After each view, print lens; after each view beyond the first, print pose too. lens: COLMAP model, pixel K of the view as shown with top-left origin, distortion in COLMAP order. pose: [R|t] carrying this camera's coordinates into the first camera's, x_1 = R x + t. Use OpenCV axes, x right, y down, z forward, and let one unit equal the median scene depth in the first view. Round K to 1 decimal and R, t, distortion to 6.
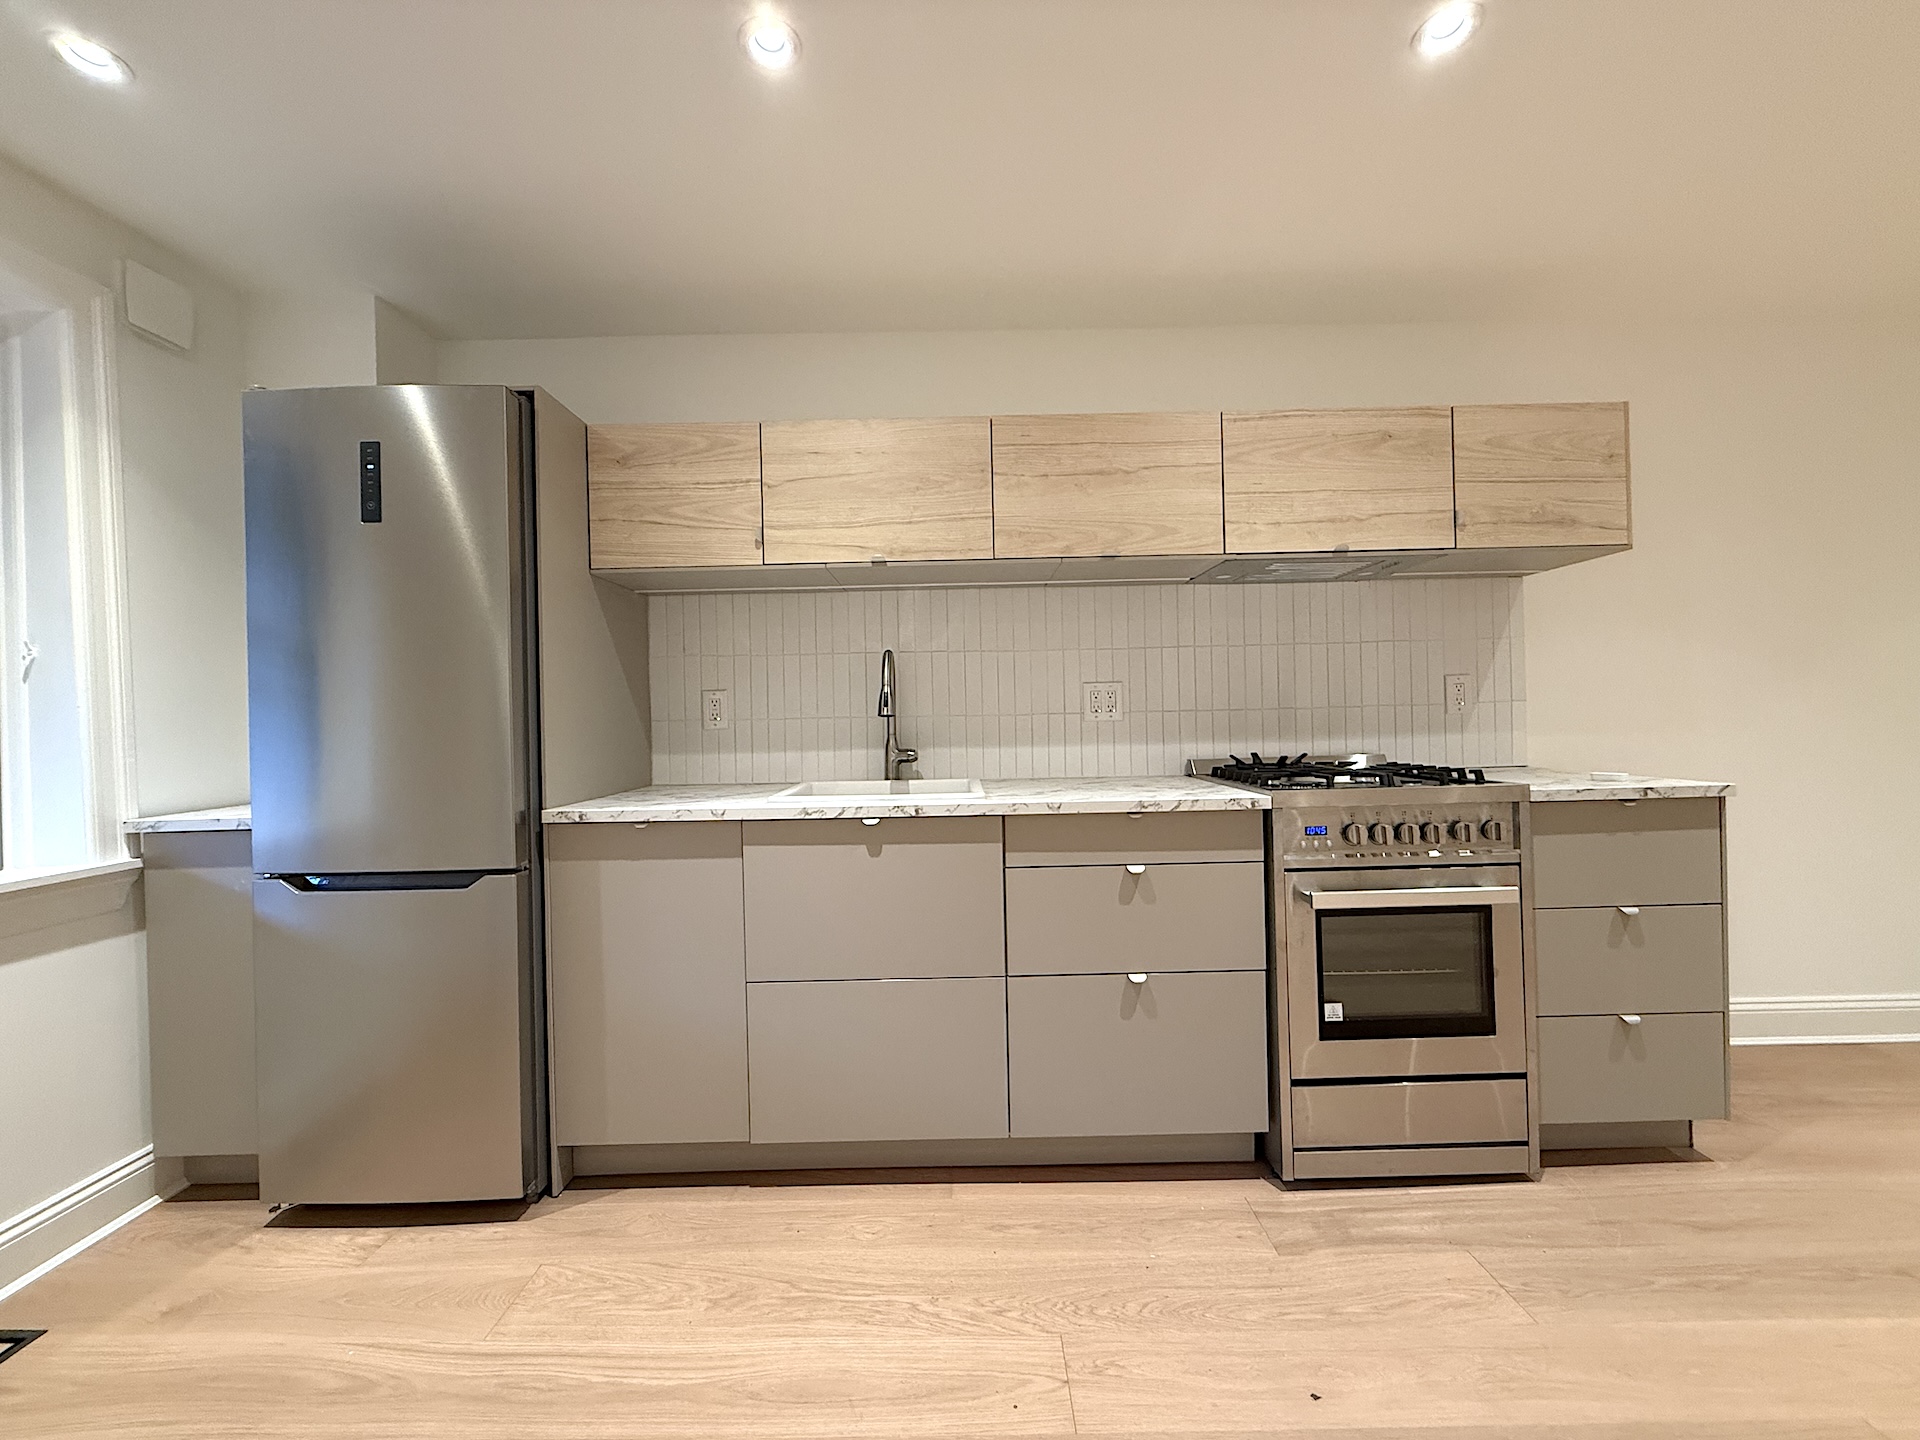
lens RADIAL K [[755.2, 0, 960.8], [0, 755.2, 733.3], [0, 0, 1]] dist [0.000337, 0.000180]
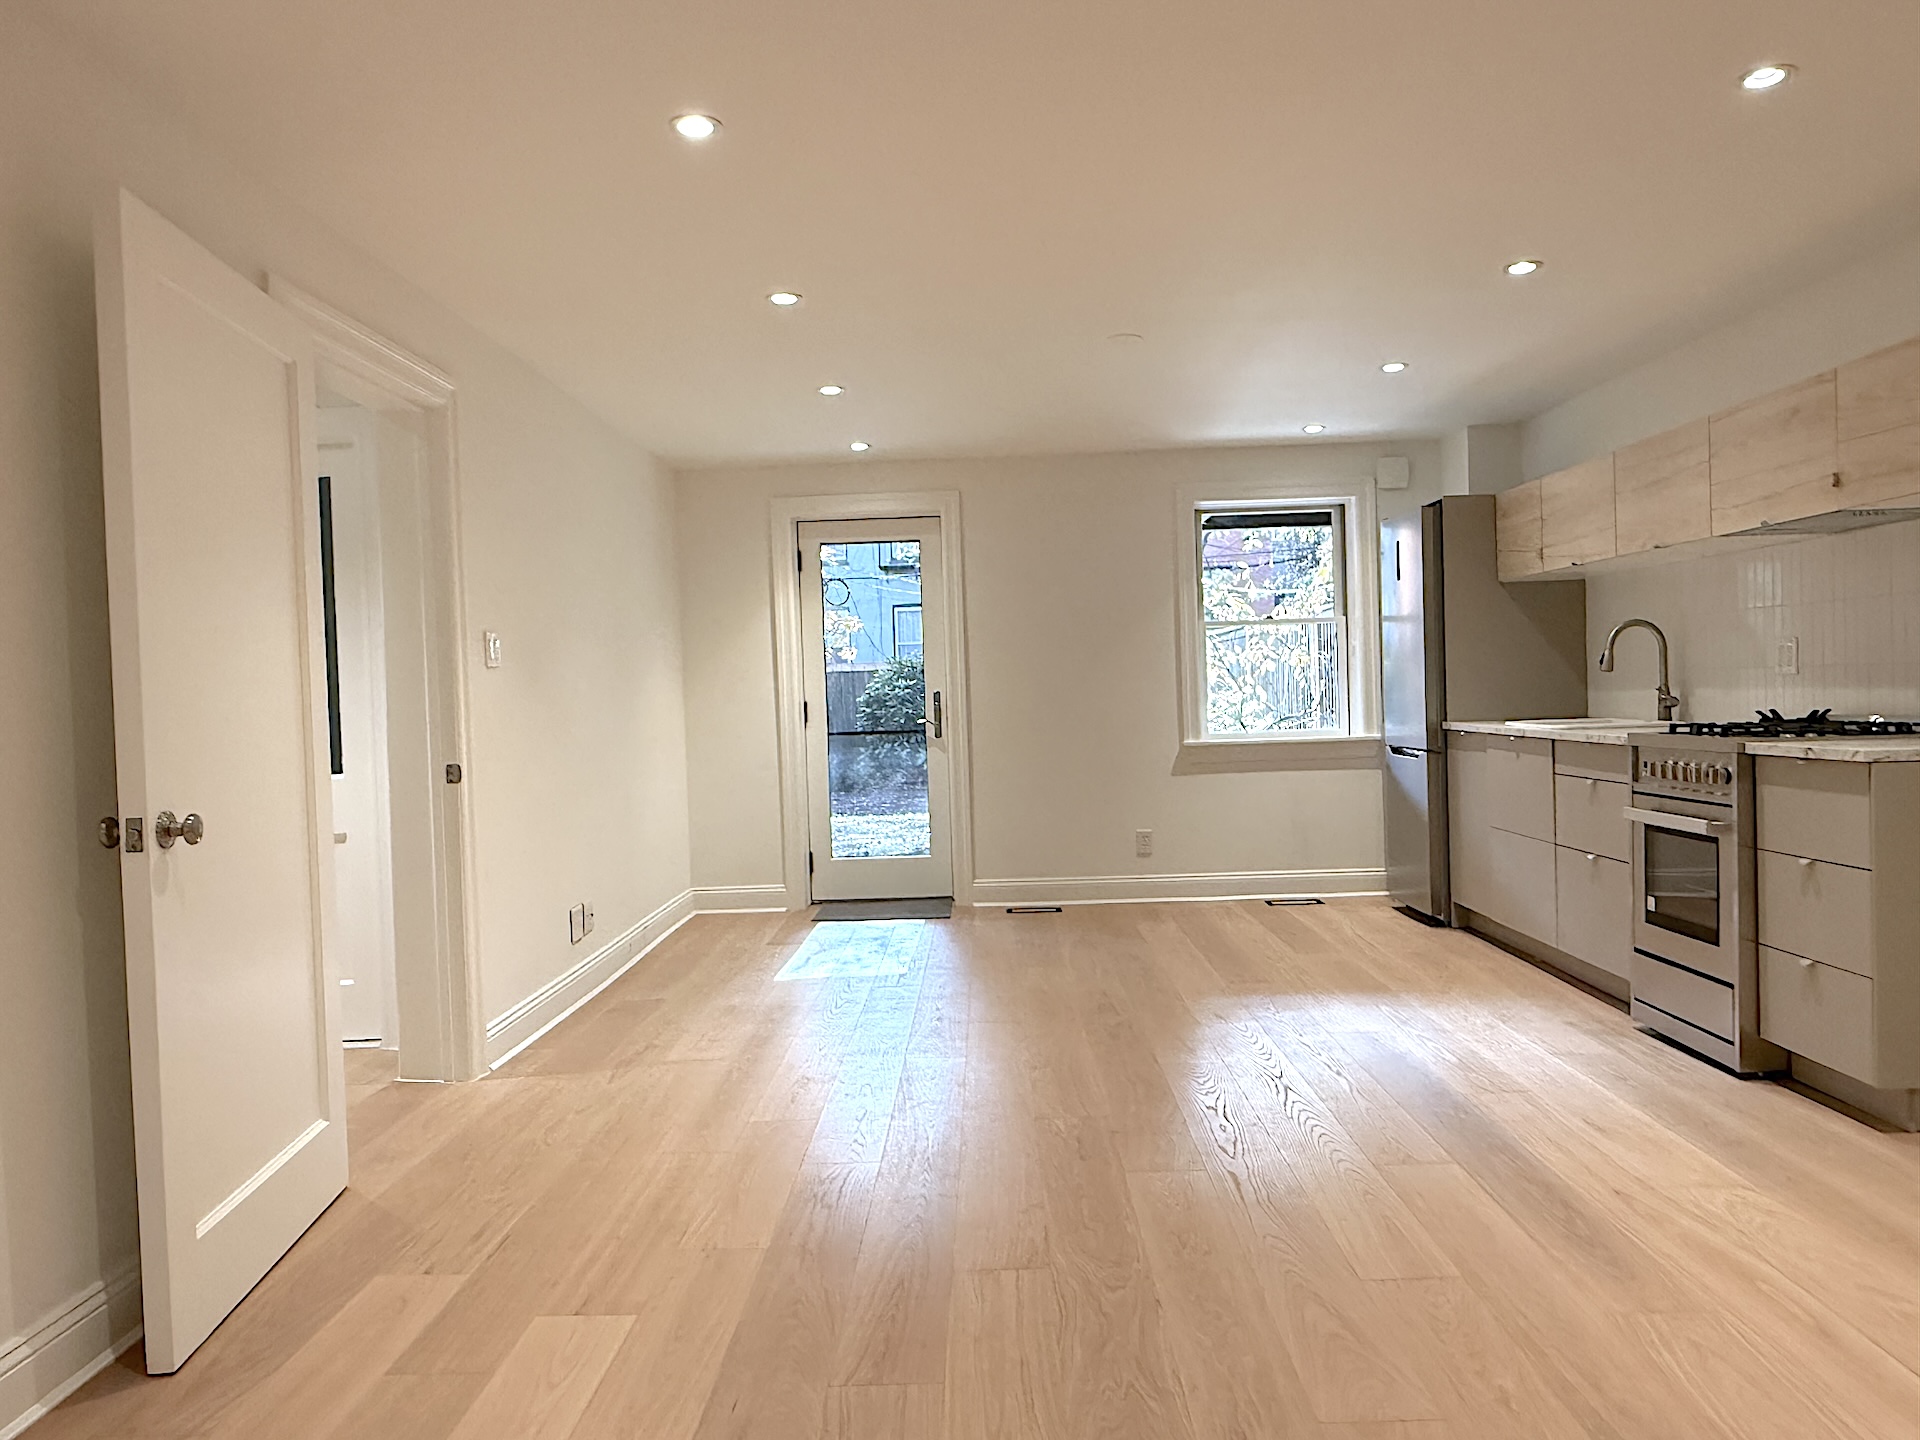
lens RADIAL K [[1338.1, 0, 960.0], [0, 1338.1, 720.0], [0, 0, 1]] dist [0.012858, 0.001093]
pose [[-0.008689, 0.047292, -0.998843, 2.490476], [0.024137, 0.998600, 0.047071, -0.079838], [0.999671, -0.023700, -0.009818, -0.161372]]
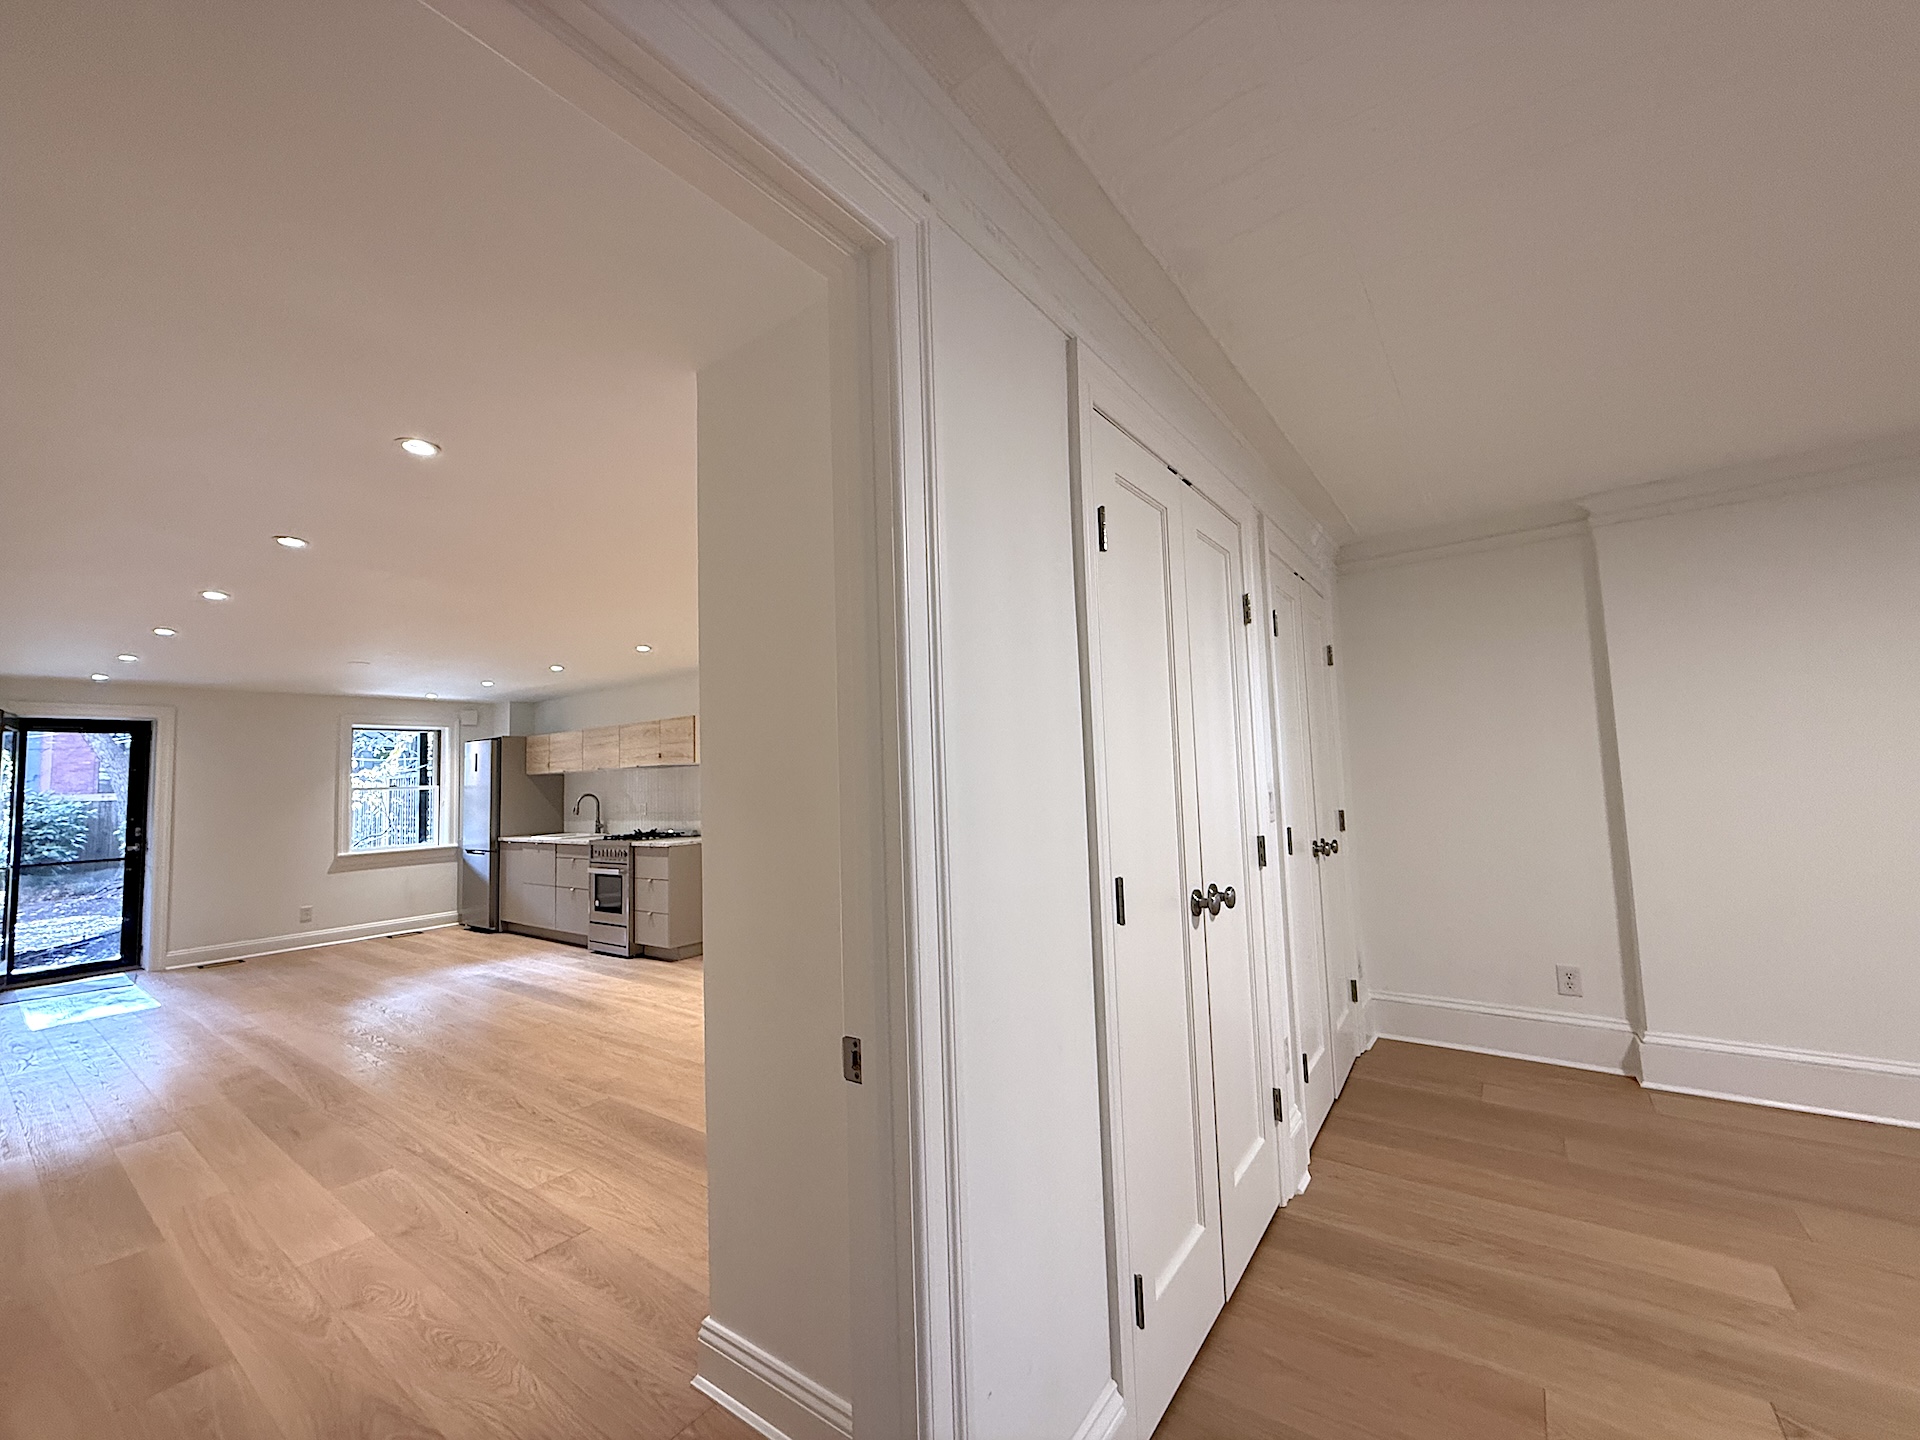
lens RADIAL K [[768.7, 0, 960.0], [0, 768.7, 720.0], [0, 0, 1]] dist [0.001664, 0.000591]
pose [[0.812425, -0.048059, -0.581081, 3.558715], [0.009077, 0.997519, -0.069811, -0.200224], [0.582995, 0.051441, 0.810846, -0.882047]]
